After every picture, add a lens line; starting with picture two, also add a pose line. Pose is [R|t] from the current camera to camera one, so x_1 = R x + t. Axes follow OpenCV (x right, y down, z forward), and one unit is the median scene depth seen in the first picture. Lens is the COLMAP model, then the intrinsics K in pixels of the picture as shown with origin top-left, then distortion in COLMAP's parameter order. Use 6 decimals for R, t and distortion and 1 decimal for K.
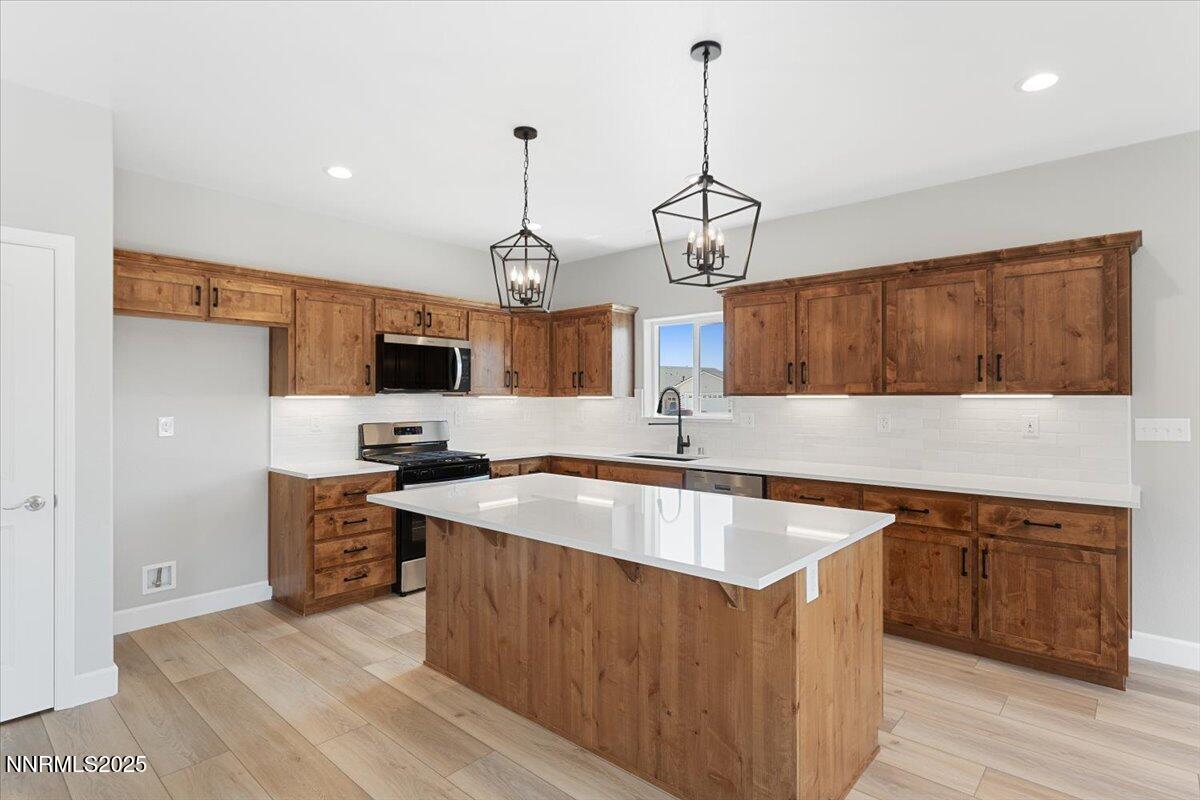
lens RADIAL K [[613.9, 0, 607.6], [0, 613.9, 390.0], [0, 0, 1]] dist [-0.002716, -0.000612]
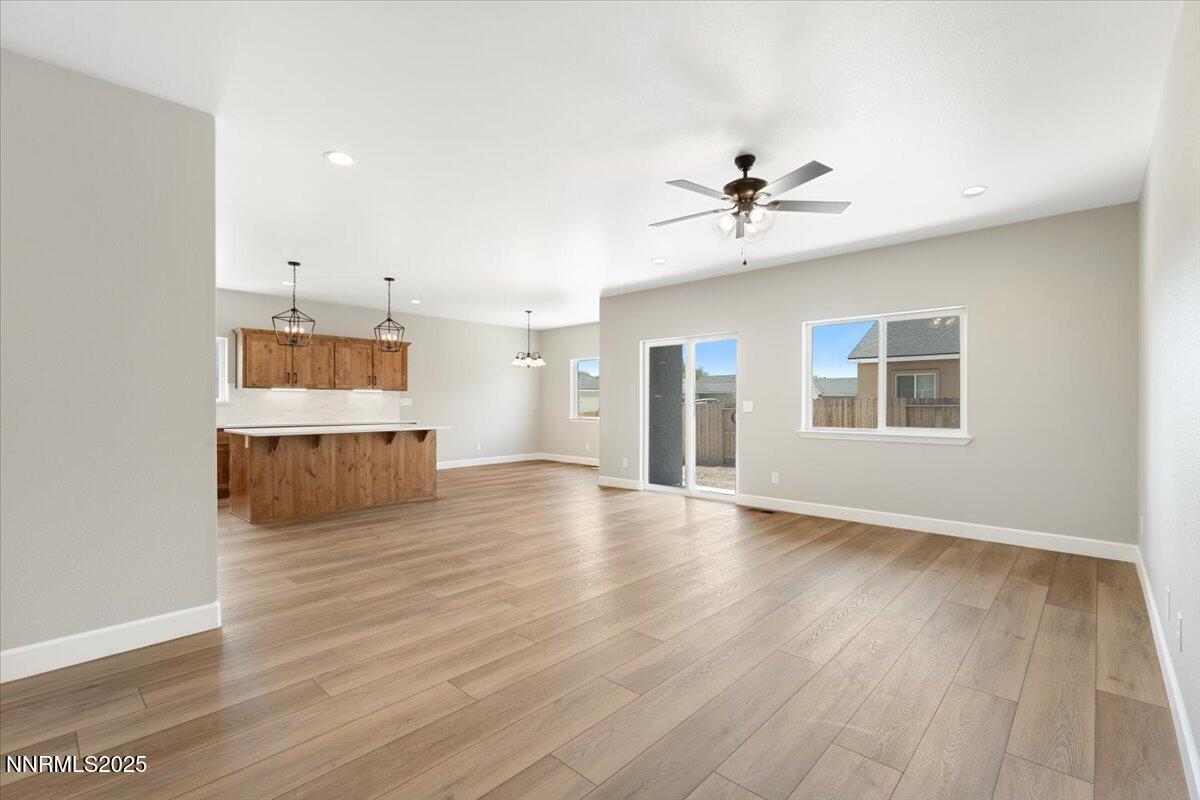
lens RADIAL K [[538.2, 0, 600.1], [0, 538.2, 387.5], [0, 0, 1]] dist [0.000166, 0.000581]
pose [[0.031900, 0.031734, 0.998987, -1.910532], [-0.011128, 0.999445, -0.031393, 0.064199], [-0.999429, -0.010116, 0.032235, -0.130350]]
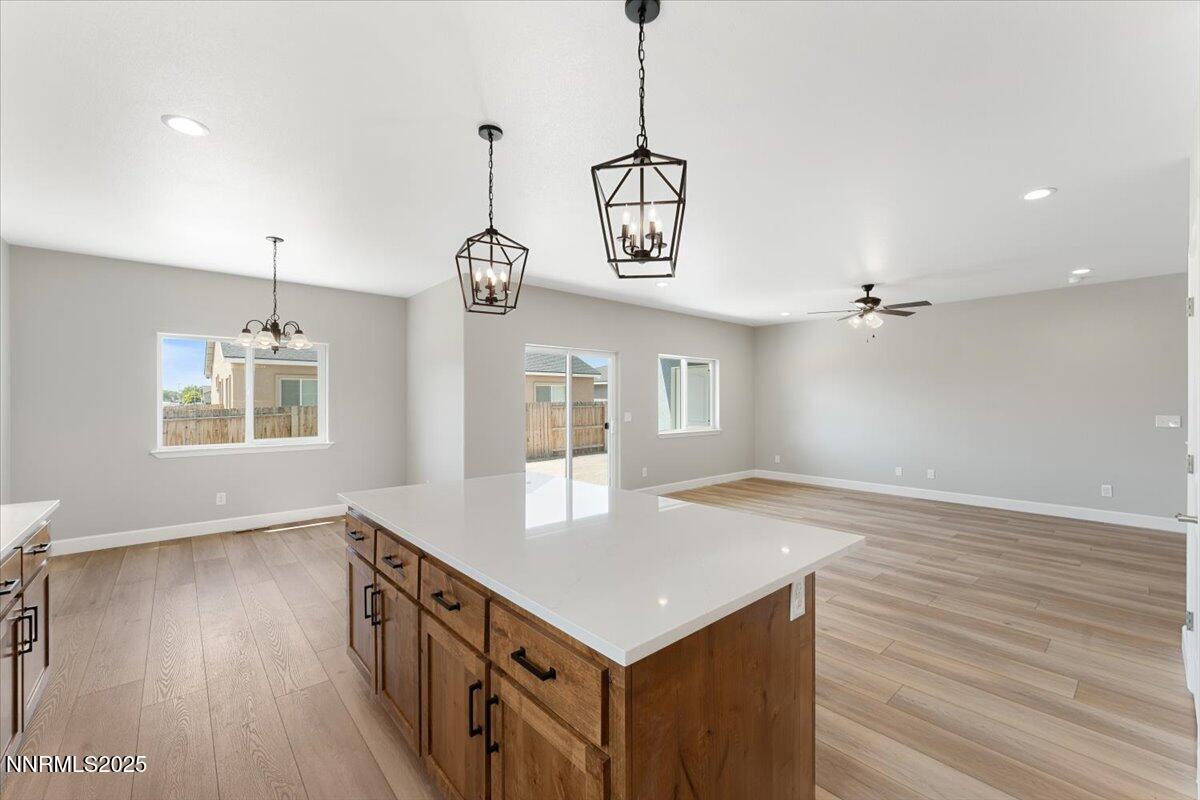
lens RADIAL K [[477.7, 0, 611.5], [0, 477.7, 400.6], [0, 0, 1]] dist [0.003107, 0.001298]
pose [[-0.992499, 0.002551, 0.122230, -0.154153], [0.000721, 0.999887, -0.015011, 0.020011], [-0.122255, -0.014811, -0.992388, 1.468436]]
